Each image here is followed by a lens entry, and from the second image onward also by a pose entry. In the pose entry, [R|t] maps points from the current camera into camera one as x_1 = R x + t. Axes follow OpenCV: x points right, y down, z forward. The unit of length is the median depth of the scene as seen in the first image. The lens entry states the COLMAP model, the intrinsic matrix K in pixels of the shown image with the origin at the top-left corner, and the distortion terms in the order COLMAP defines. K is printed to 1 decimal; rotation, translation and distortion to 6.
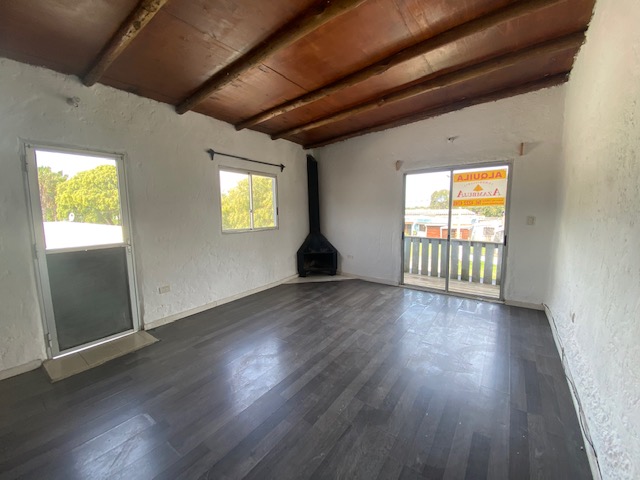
lens RADIAL K [[257.5, 0, 319.7], [0, 257.5, 238.1], [0, 0, 1]] dist [0.047830, -0.030351]
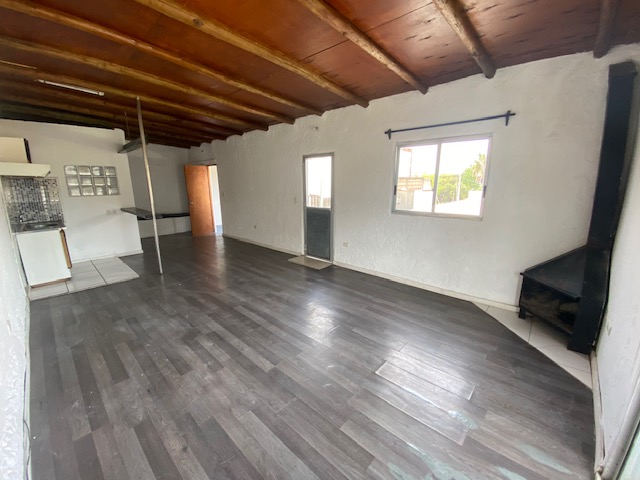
lens RADIAL K [[257.5, 0, 319.7], [0, 257.5, 238.1], [0, 0, 1]] dist [0.047830, -0.030351]
pose [[-0.113842, 0.220622, -0.968693, 0.700999], [-0.103824, 0.967051, 0.232449, -0.134183], [0.988059, 0.127036, -0.087185, 0.870229]]
